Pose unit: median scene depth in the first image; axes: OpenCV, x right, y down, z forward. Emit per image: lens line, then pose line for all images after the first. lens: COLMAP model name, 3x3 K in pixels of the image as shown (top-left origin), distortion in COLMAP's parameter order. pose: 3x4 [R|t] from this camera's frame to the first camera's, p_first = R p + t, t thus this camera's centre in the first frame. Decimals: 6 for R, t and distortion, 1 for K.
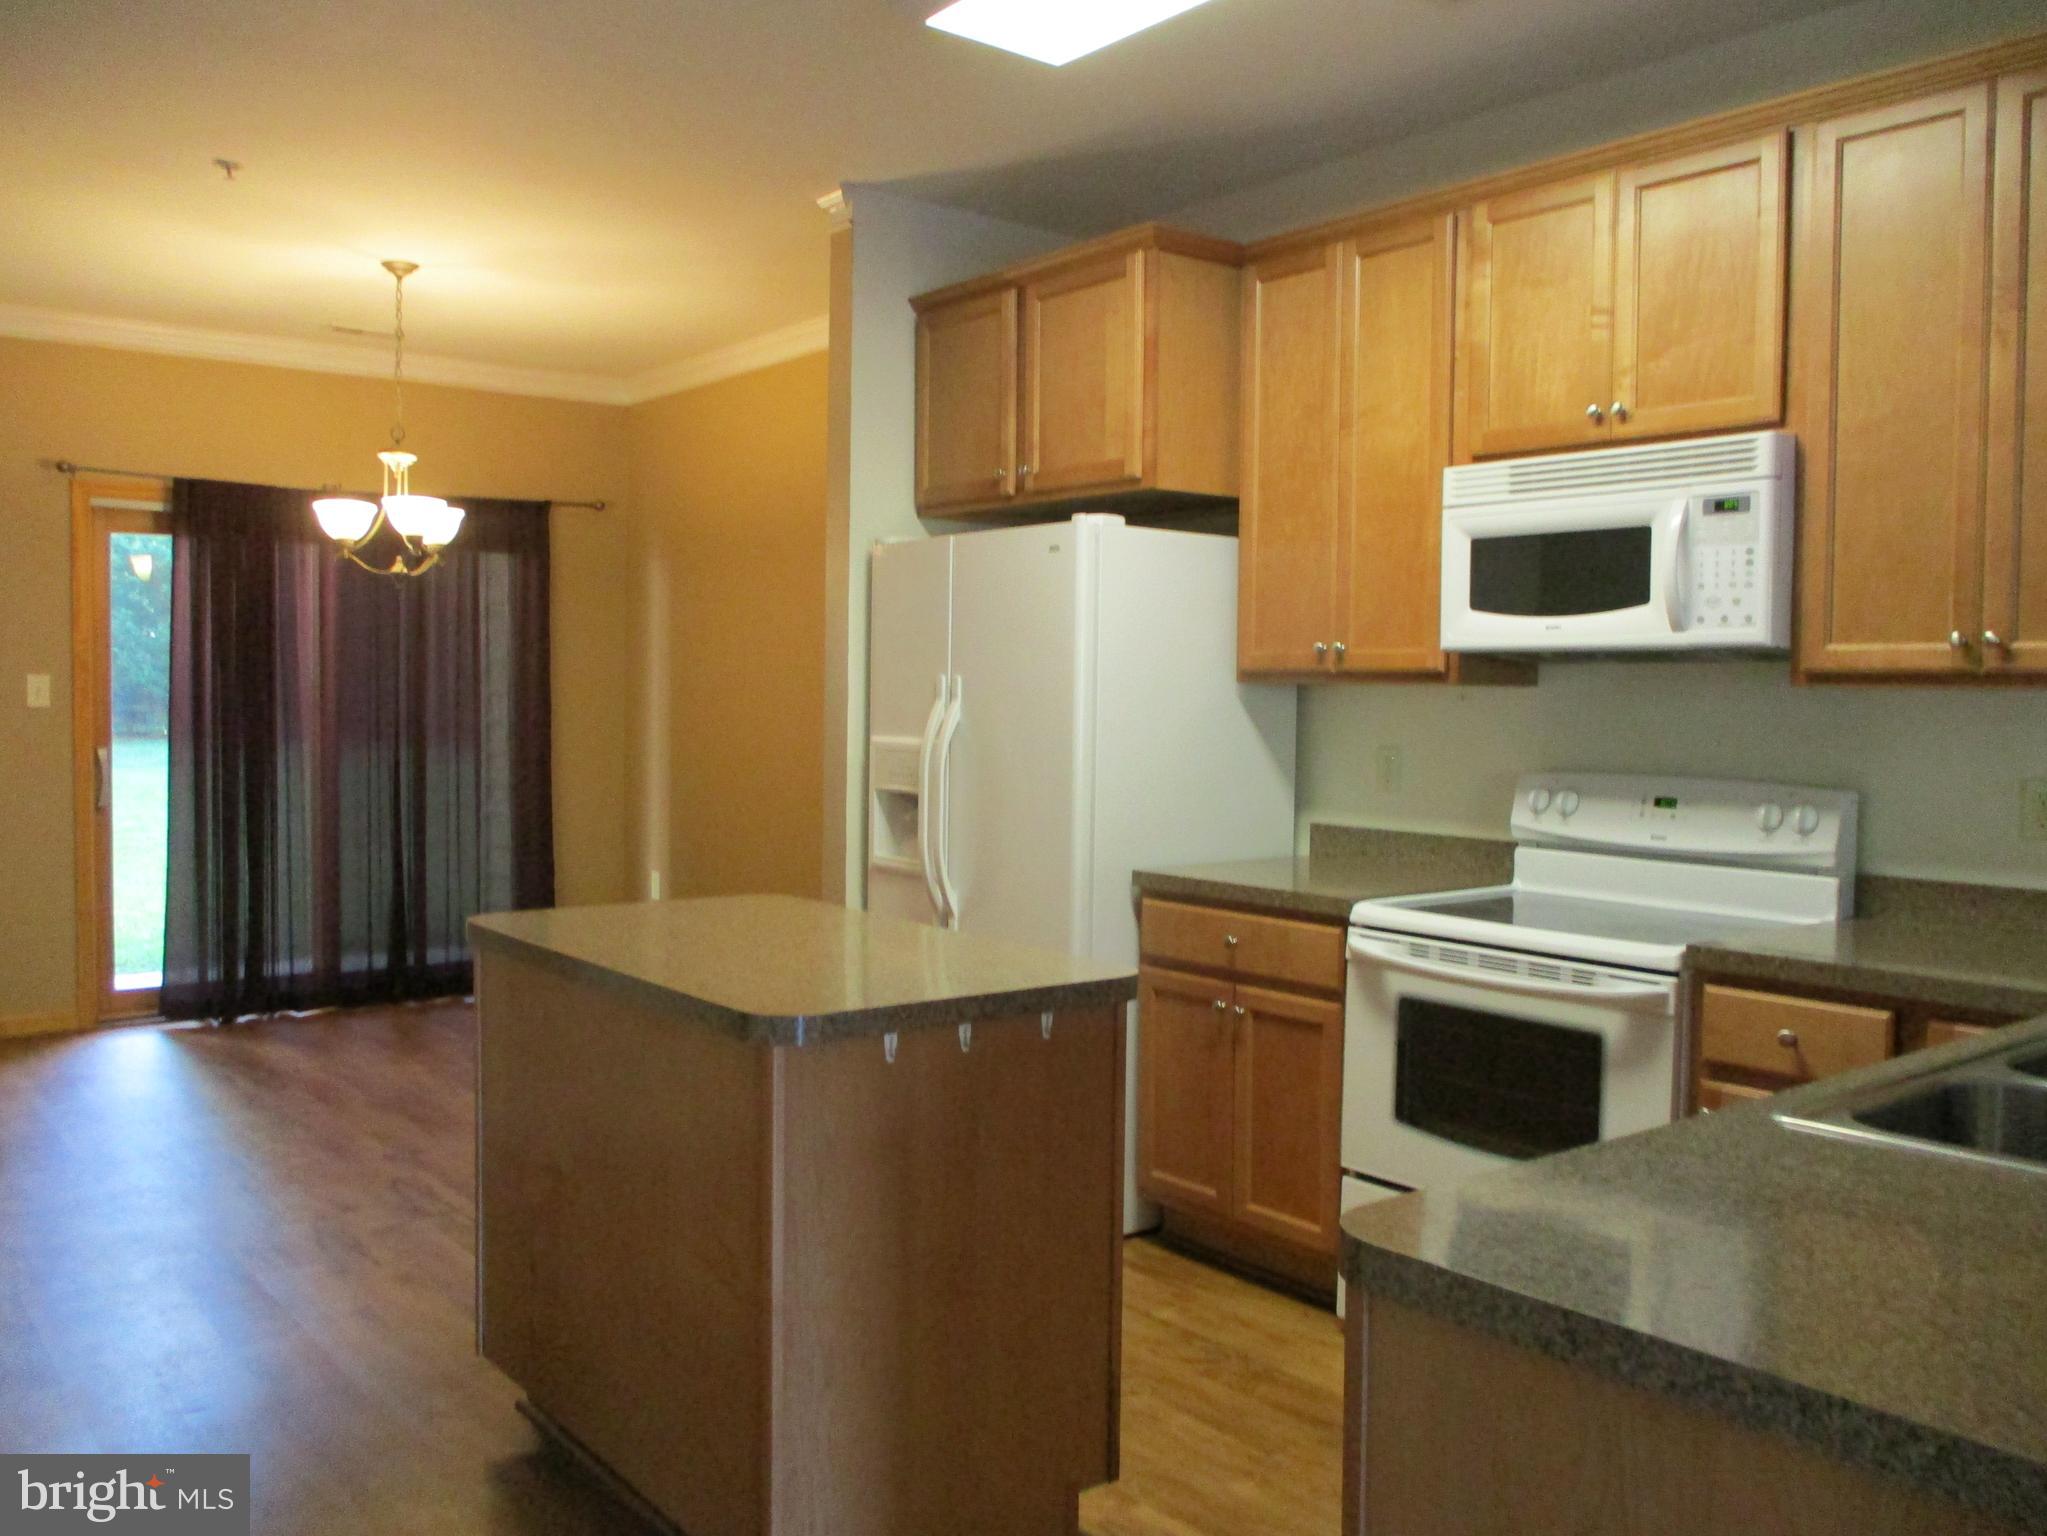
lens RADIAL K [[1675.9, 0, 1019.9], [0, 1675.9, 753.6], [0, 0, 1]] dist [-0.040982, 0.008044]
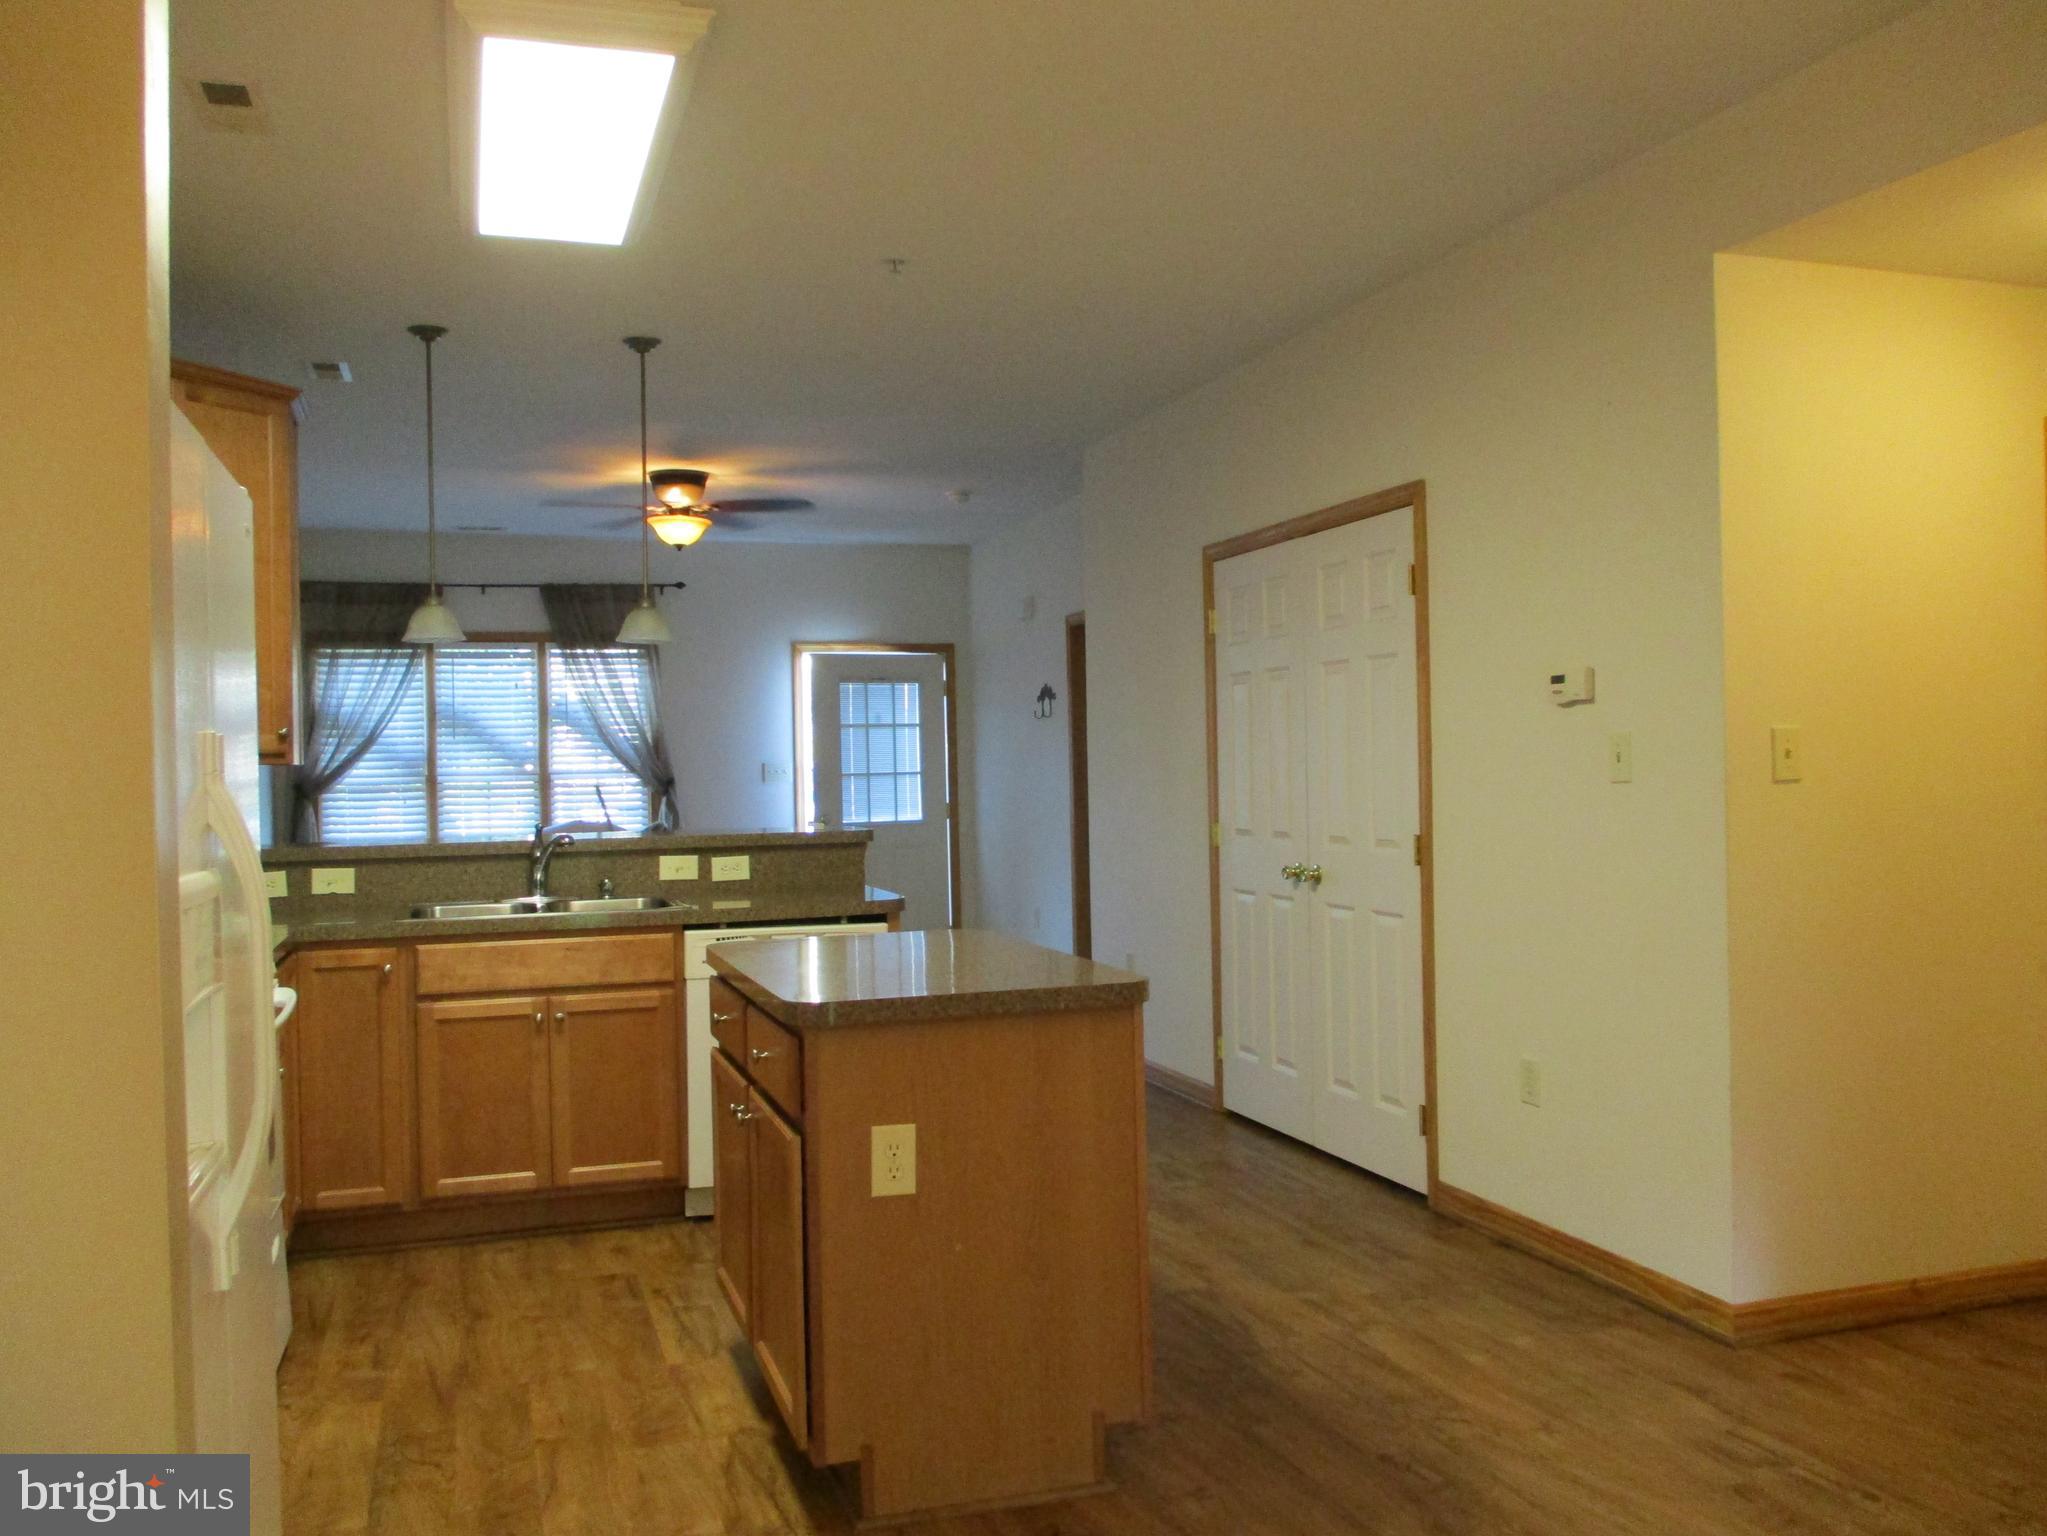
lens RADIAL K [[1675.9, 0, 1019.9], [0, 1675.9, 753.6], [0, 0, 1]] dist [-0.040982, 0.008044]
pose [[-0.937050, 0.009450, 0.349068, -0.505697], [0.021905, 0.999256, 0.031750, -0.062528], [-0.348508, 0.037397, -0.936559, 1.616870]]
